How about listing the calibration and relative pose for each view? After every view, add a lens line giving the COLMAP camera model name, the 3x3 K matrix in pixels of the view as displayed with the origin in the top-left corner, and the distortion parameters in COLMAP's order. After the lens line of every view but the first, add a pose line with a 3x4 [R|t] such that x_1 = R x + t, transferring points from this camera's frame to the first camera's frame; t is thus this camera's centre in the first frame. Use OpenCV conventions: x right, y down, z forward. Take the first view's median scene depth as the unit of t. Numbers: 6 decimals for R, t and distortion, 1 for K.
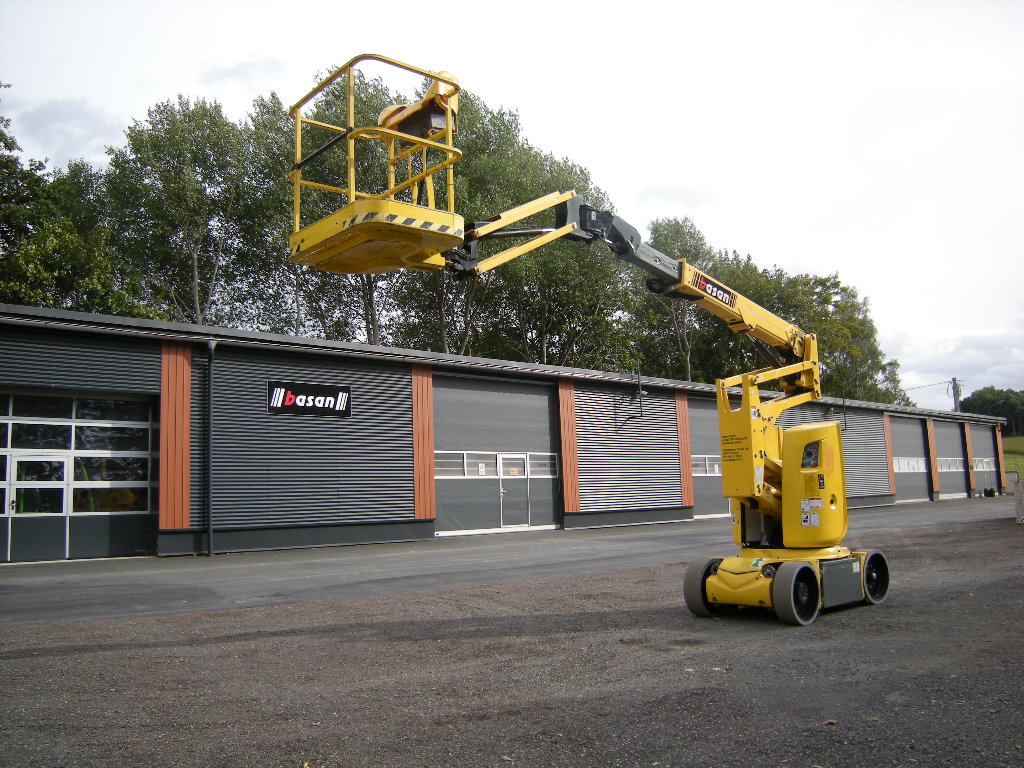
lens RADIAL K [[853.2, 0, 512.0], [0, 853.2, 384.0], [0, 0, 1]] dist [-0.133183, 0.071814]
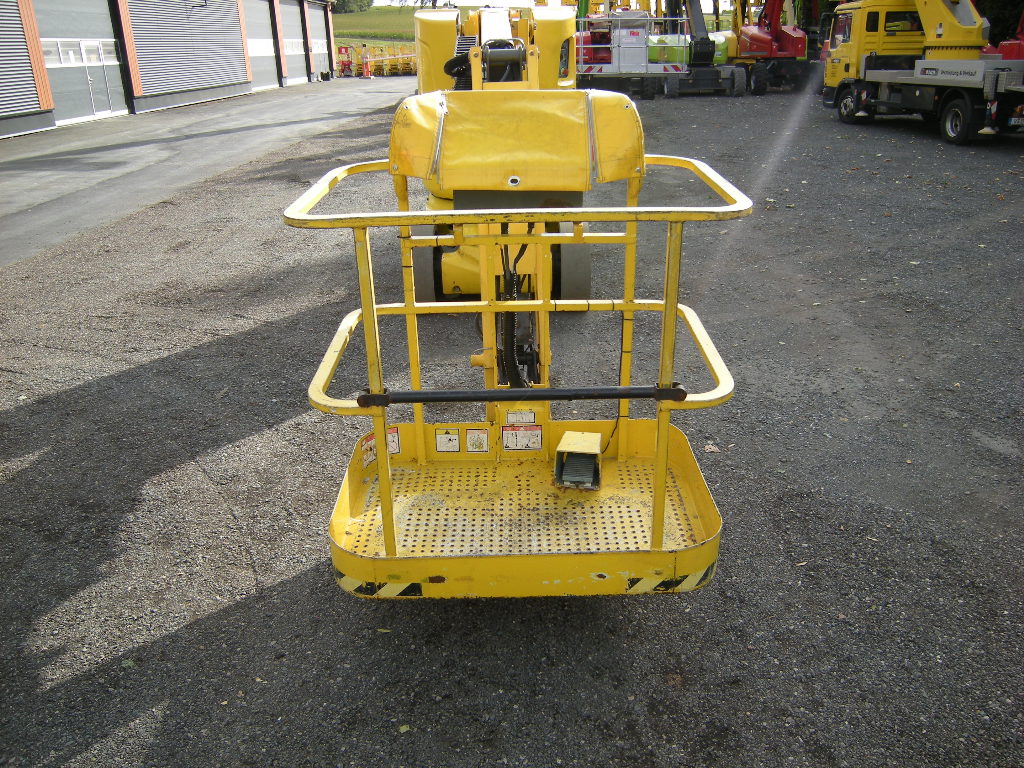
lens RADIAL K [[853.2, 0, 512.0], [0, 853.2, 384.0], [0, 0, 1]] dist [-0.133183, 0.071814]
pose [[0.694243, -0.263843, 0.669637, -0.071396], [-0.081459, 0.895605, 0.437328, 0.014915], [-0.715117, -0.358160, 0.600275, 0.226753]]
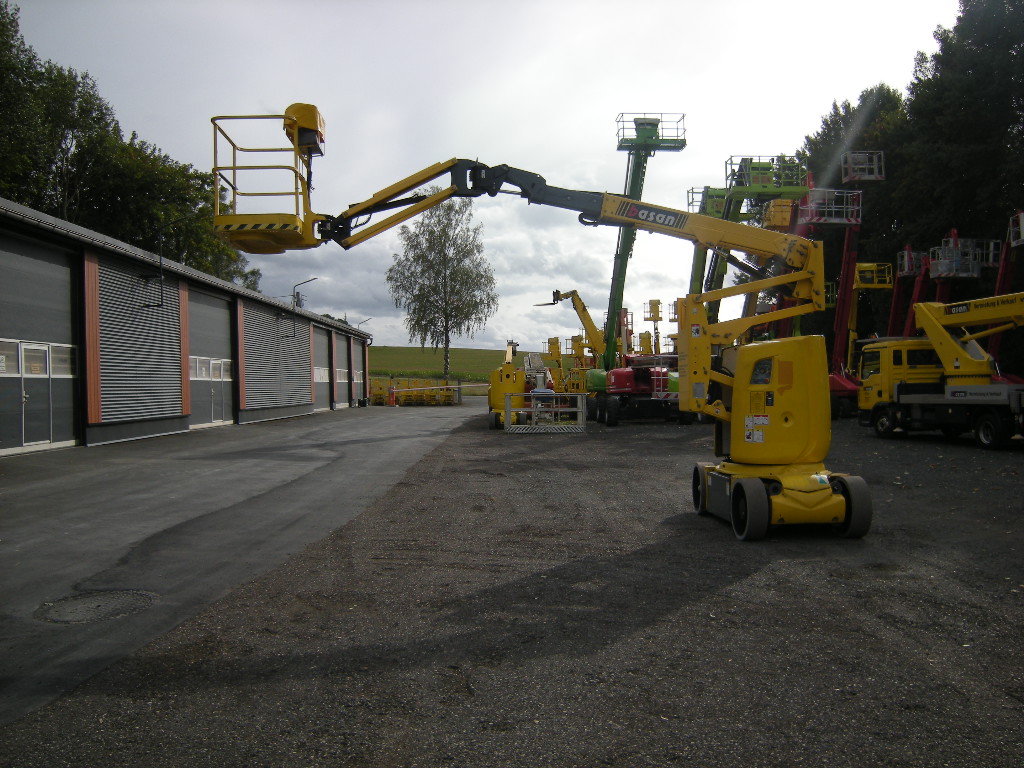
lens RADIAL K [[853.2, 0, 512.0], [0, 853.2, 384.0], [0, 0, 1]] dist [-0.133183, 0.071814]
pose [[0.667482, 0.018415, 0.744398, -0.259444], [-0.101024, 0.992690, 0.066028, 0.031209], [-0.737741, -0.119275, 0.664463, 0.252822]]
